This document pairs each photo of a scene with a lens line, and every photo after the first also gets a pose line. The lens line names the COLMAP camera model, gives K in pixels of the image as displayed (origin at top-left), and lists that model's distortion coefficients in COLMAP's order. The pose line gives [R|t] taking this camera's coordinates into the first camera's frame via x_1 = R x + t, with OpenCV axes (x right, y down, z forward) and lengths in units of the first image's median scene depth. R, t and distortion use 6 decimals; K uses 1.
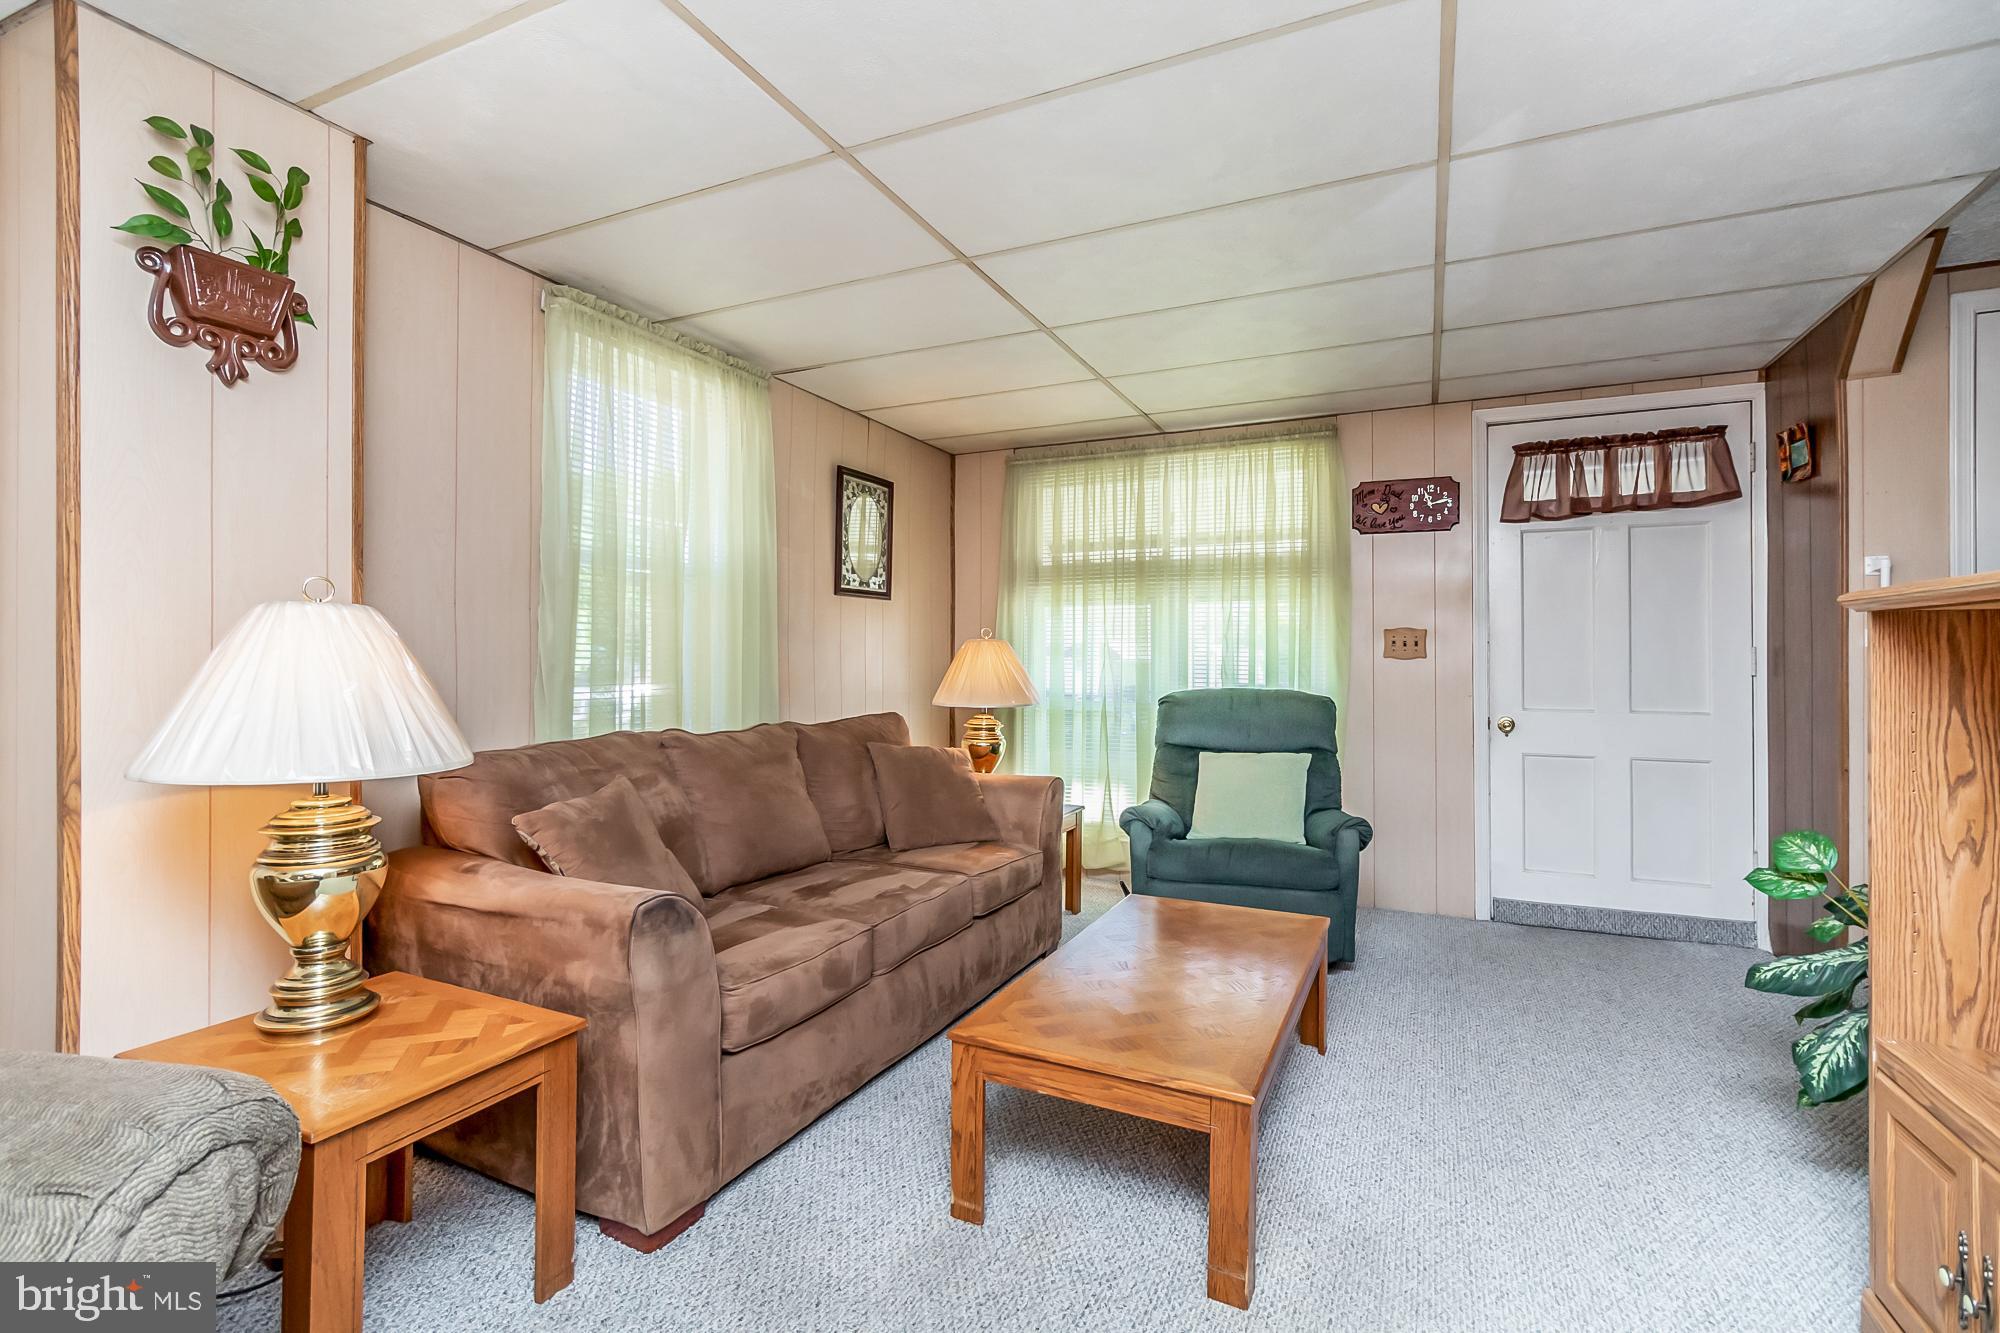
lens RADIAL K [[933.5, 0, 994.1], [0, 933.5, 658.9], [0, 0, 1]] dist [0.004028, 0.000241]
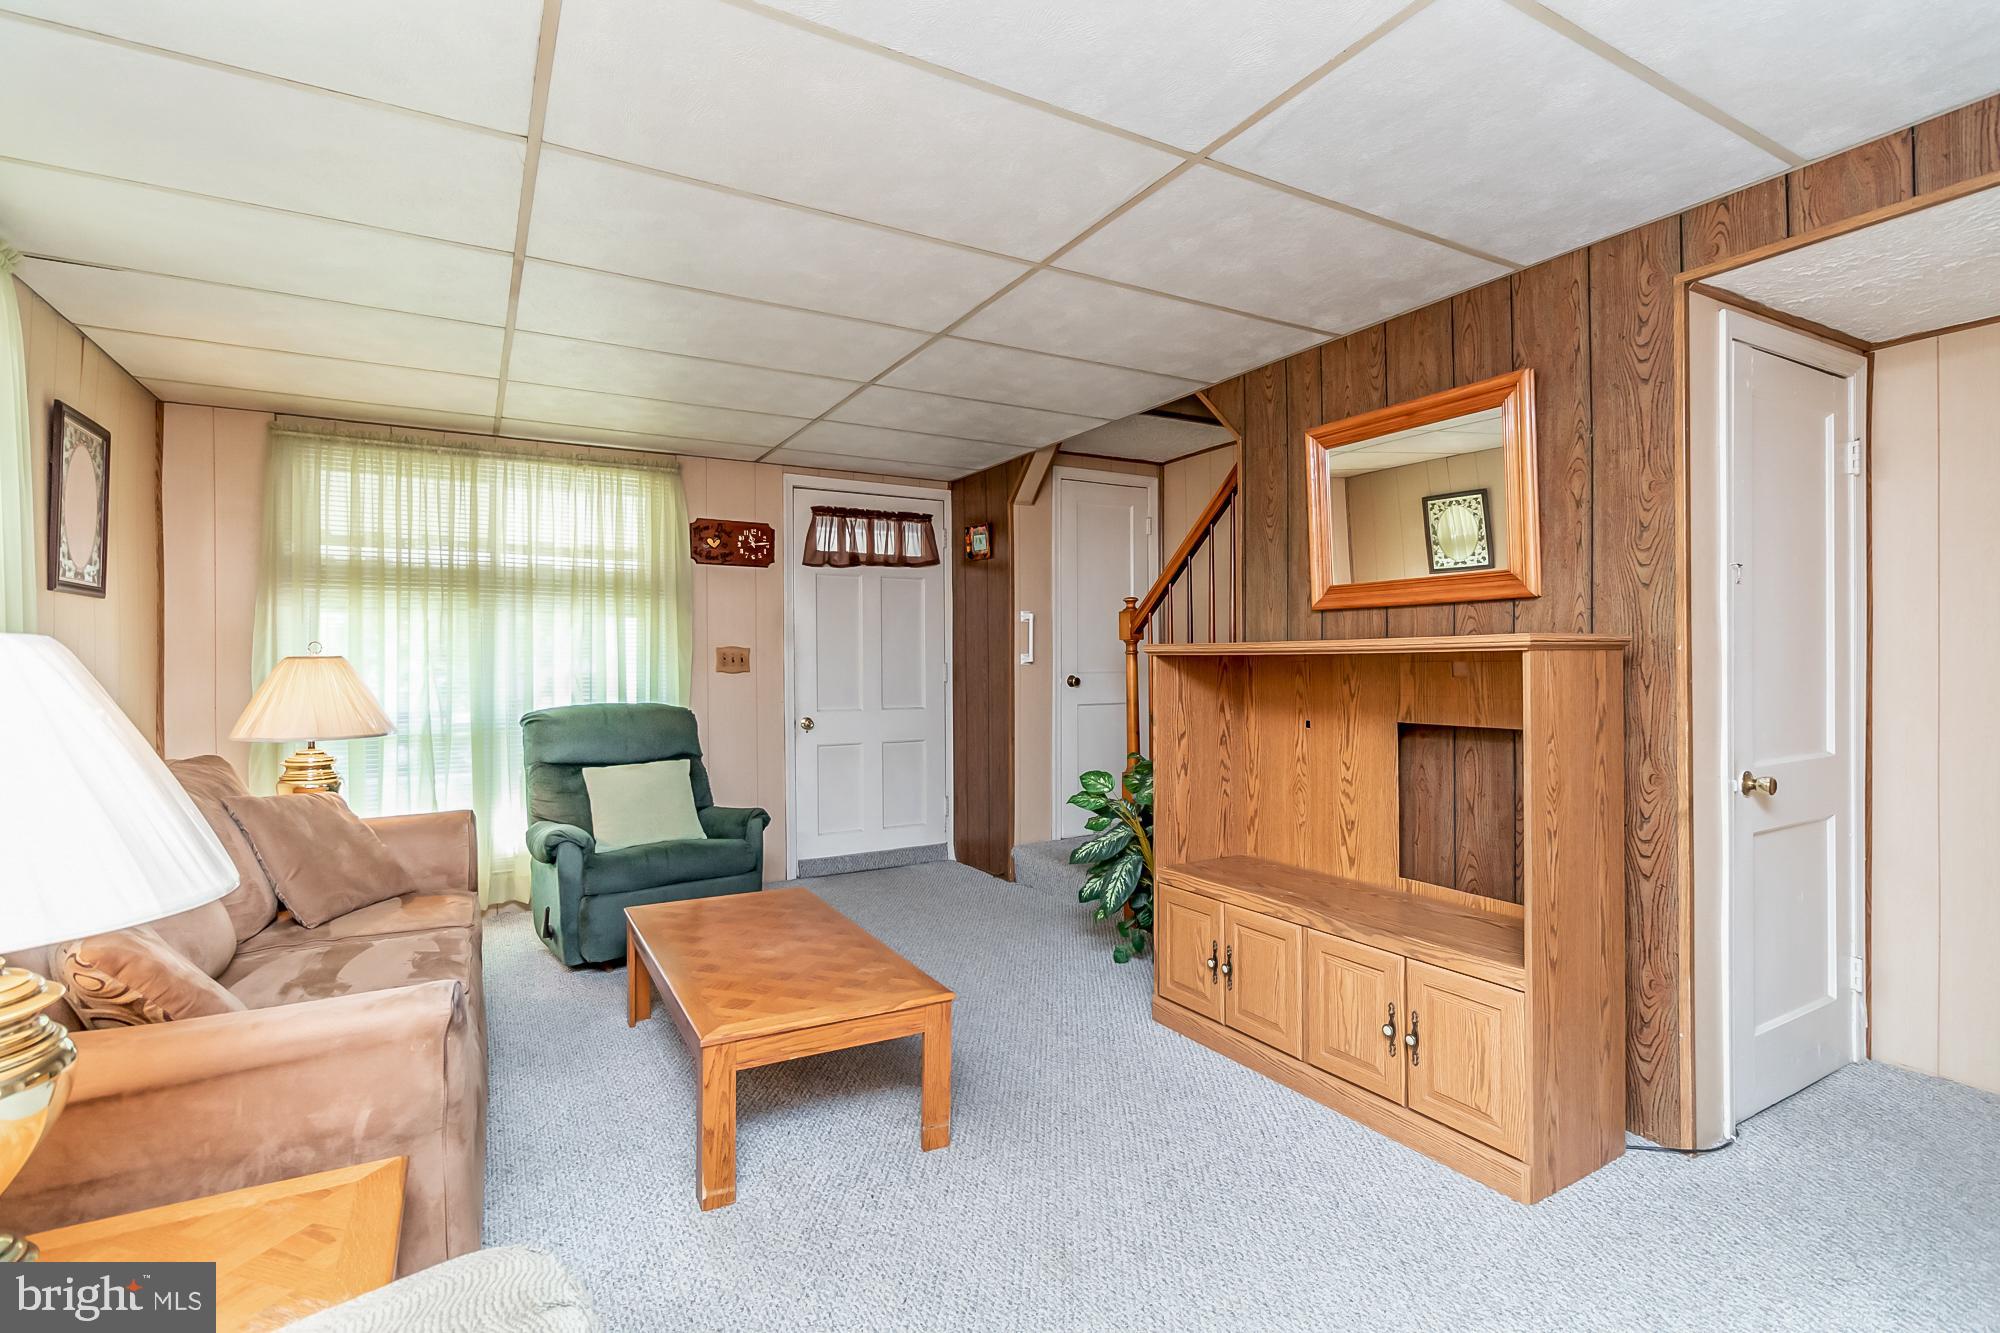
lens RADIAL K [[933.5, 0, 990.5], [0, 933.5, 664.0], [0, 0, 1]] dist [0.004028, 0.000241]
pose [[0.579083, -0.006885, 0.815240, -0.346980], [0.003701, 0.999976, 0.005817, -0.017339], [-0.815261, -0.000351, 0.579094, 0.053137]]
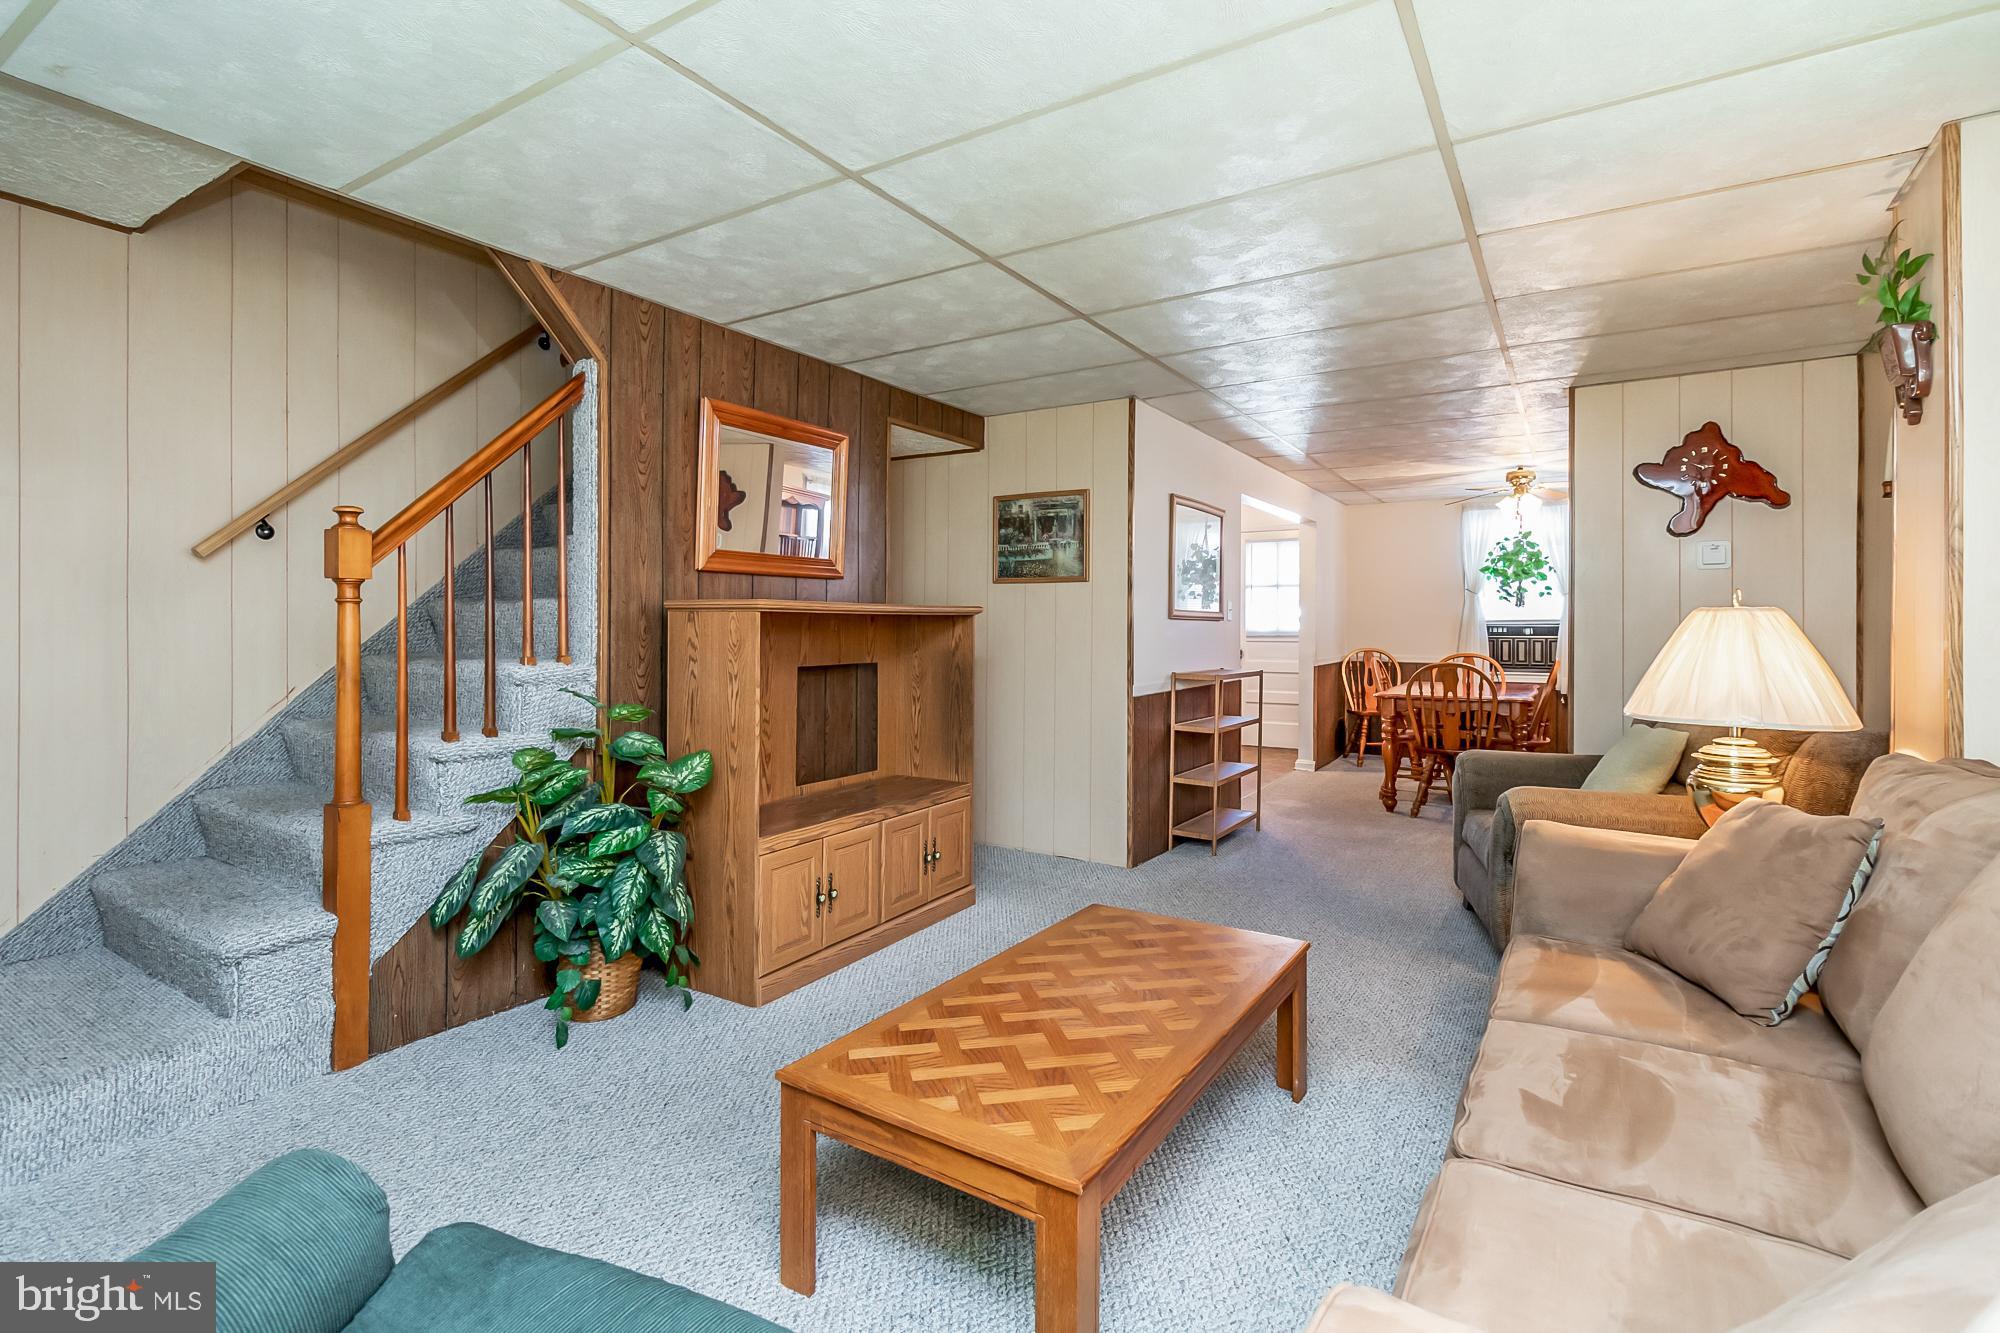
lens RADIAL K [[933.5, 0, 991.3], [0, 933.5, 615.5], [0, 0, 1]] dist [0.004028, 0.000241]
pose [[-0.991811, -0.008531, 0.127427, 0.104873], [-0.009304, 0.999942, -0.005474, -0.014616], [-0.127373, -0.006615, -0.991833, 1.096170]]
